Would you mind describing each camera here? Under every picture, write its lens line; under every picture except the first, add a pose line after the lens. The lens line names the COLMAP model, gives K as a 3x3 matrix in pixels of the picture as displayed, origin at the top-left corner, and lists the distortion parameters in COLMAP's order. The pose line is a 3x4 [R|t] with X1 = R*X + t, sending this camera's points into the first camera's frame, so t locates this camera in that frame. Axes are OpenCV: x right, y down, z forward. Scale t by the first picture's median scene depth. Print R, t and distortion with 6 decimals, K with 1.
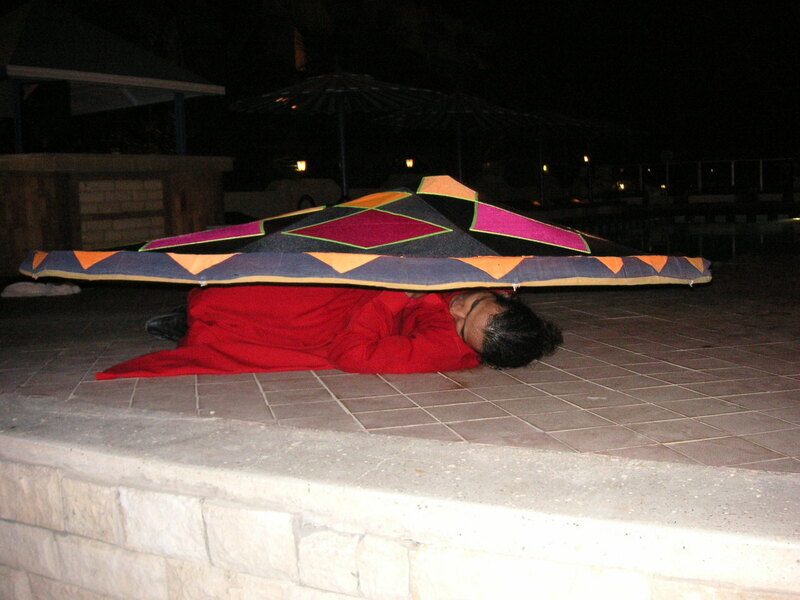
lens RADIAL K [[892.7, 0, 402.8], [0, 892.7, 300.6], [0, 0, 1]] dist [-0.156508, 0.000000]
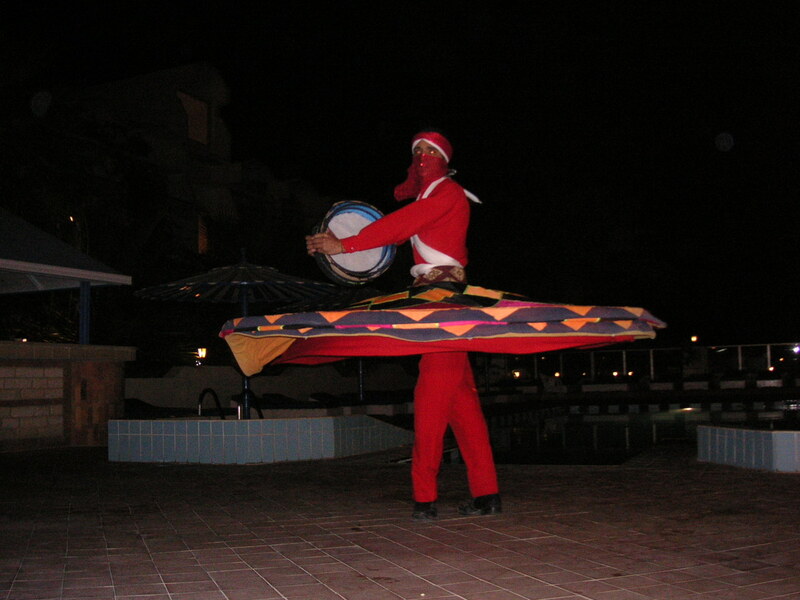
lens RADIAL K [[892.7, 0, 401.3], [0, 892.7, 304.3], [0, 0, 1]] dist [-0.156508, 0.000000]
pose [[0.993315, 0.027311, 0.112157, -0.034245], [-0.004538, 0.980097, -0.198469, -0.062847], [-0.115345, 0.196633, 0.973669, -0.040982]]
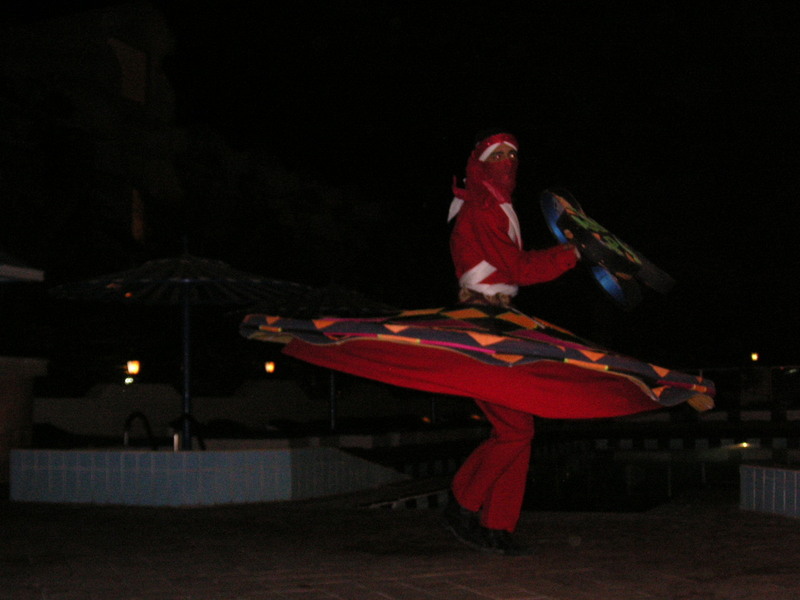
lens RADIAL K [[1129.9, 0, 397.1], [0, 1129.9, 300.7], [0, 0, 1]] dist [-0.152910, 0.000000]
pose [[0.992259, 0.040104, 0.117534, 0.000587], [-0.015220, 0.978559, -0.205406, -0.055579], [-0.123251, 0.202027, 0.971594, -0.106512]]
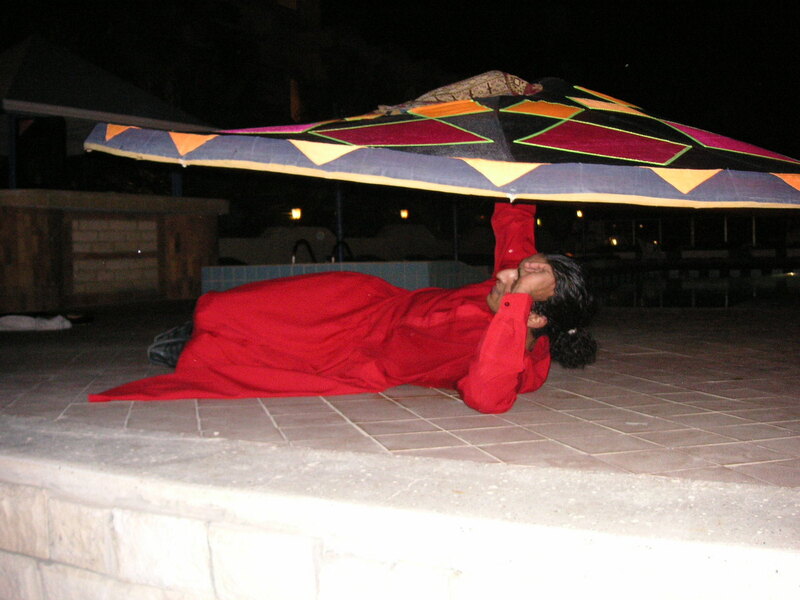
lens RADIAL K [[892.7, 0, 402.6], [0, 892.7, 296.9], [0, 0, 1]] dist [-0.156508, 0.000000]
pose [[0.999813, 0.016072, 0.010756, -0.029066], [-0.015336, 0.997745, -0.065343, 0.034458], [-0.011782, 0.065165, 0.997805, 0.066553]]
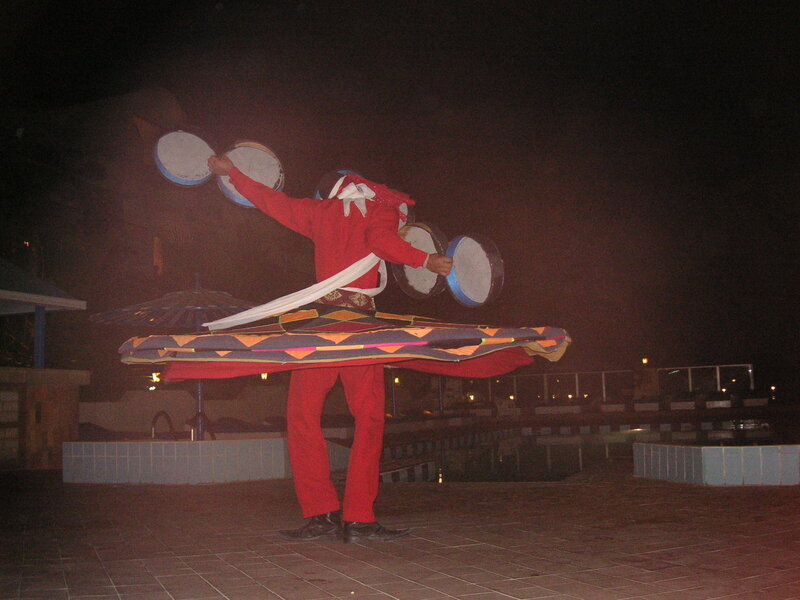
lens RADIAL K [[892.7, 0, 401.4], [0, 892.7, 298.2], [0, 0, 1]] dist [-0.156508, 0.000000]
pose [[0.986916, 0.028639, 0.158669, -0.010867], [0.009013, 0.972760, -0.231638, -0.038636], [-0.160981, 0.230037, 0.959775, -0.149393]]
